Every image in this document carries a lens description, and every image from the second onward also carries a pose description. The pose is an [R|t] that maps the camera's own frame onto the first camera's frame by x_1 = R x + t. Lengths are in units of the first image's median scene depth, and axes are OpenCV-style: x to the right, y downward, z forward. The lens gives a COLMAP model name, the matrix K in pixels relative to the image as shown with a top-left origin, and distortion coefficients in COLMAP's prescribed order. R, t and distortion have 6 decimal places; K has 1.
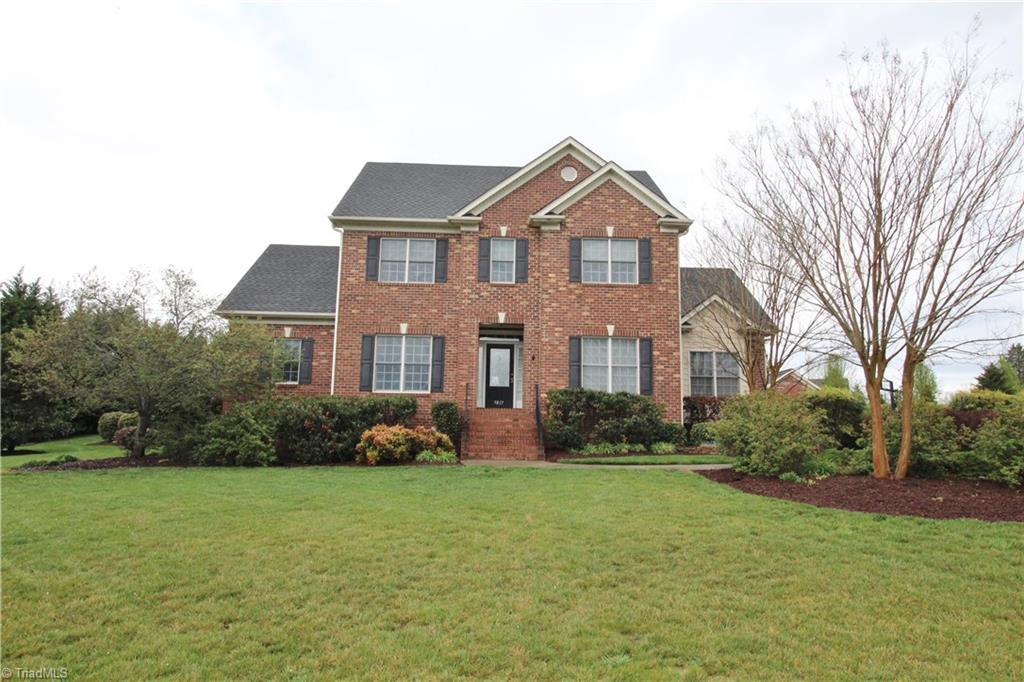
lens RADIAL K [[753.9, 0, 512.0], [0, 753.9, 341.0], [0, 0, 1]] dist [0.000552, 0.000045]
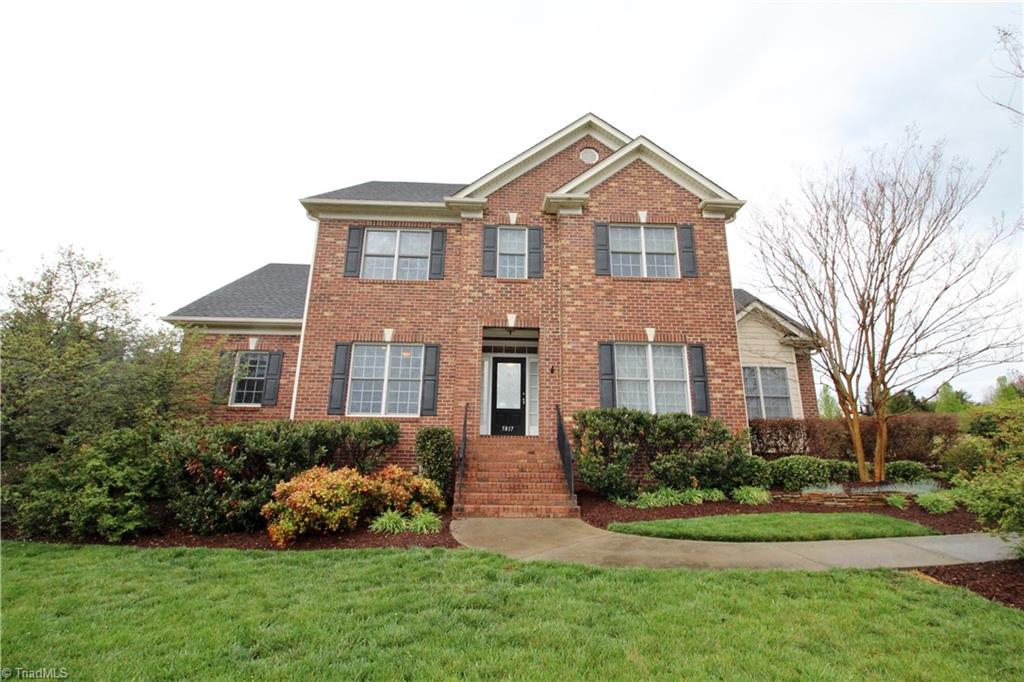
lens RADIAL K [[465.7, 0, 512.0], [0, 465.7, 341.0], [0, 0, 1]] dist [-0.014119, -0.000077]
pose [[0.999985, -0.004672, 0.002894, -0.014592], [0.004939, 0.994929, -0.100456, 0.039772], [-0.002410, 0.100469, 0.994937, 0.512133]]
